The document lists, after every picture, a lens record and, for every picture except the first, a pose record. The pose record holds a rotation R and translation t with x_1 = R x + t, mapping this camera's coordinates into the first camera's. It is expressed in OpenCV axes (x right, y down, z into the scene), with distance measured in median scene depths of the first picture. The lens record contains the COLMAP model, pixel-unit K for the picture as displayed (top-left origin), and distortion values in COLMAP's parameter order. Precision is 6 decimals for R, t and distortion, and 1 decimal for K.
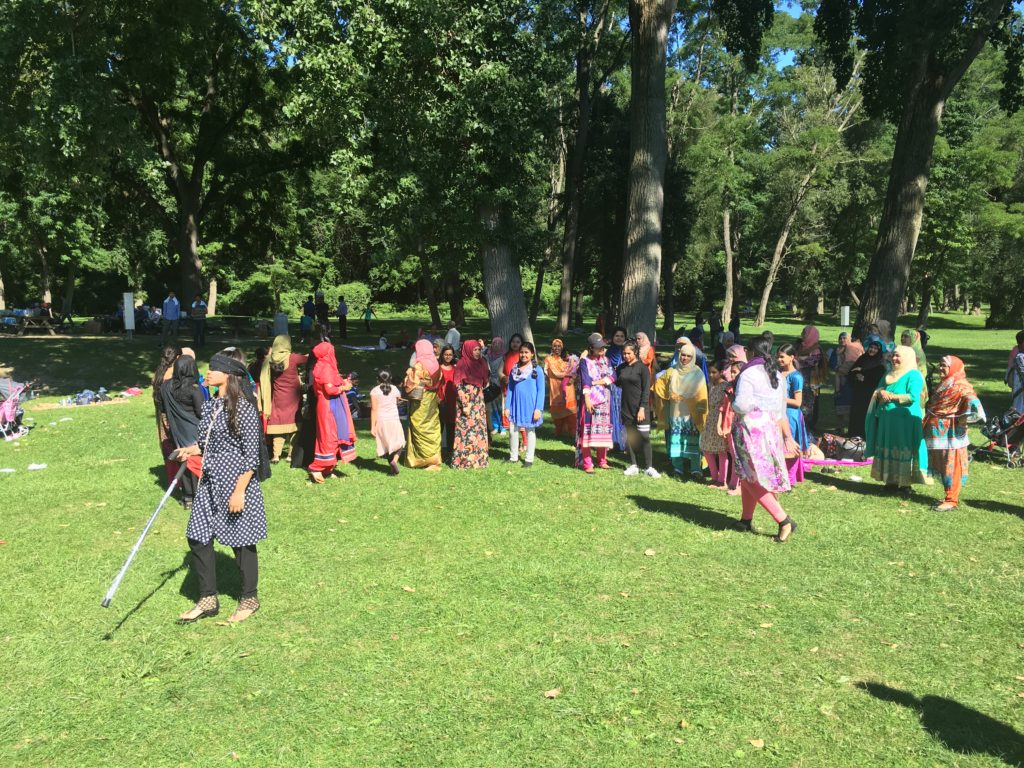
lens RADIAL K [[856.5, 0, 512.0], [0, 856.5, 384.0], [0, 0, 1]] dist [0.076250, -0.113299]
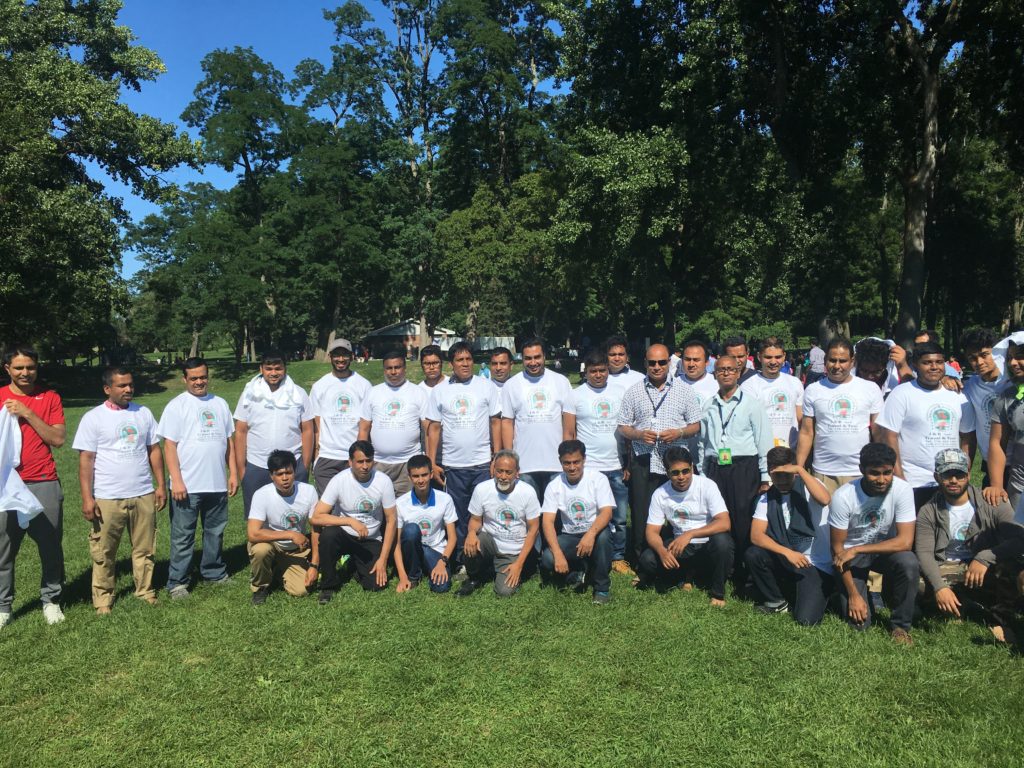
lens RADIAL K [[856.5, 0, 512.0], [0, 856.5, 384.0], [0, 0, 1]] dist [0.076250, -0.113299]
pose [[0.878504, -0.001873, -0.477732, 0.085378], [-0.016811, 0.999252, -0.034833, 0.026266], [0.477440, 0.038632, 0.877815, -0.327029]]
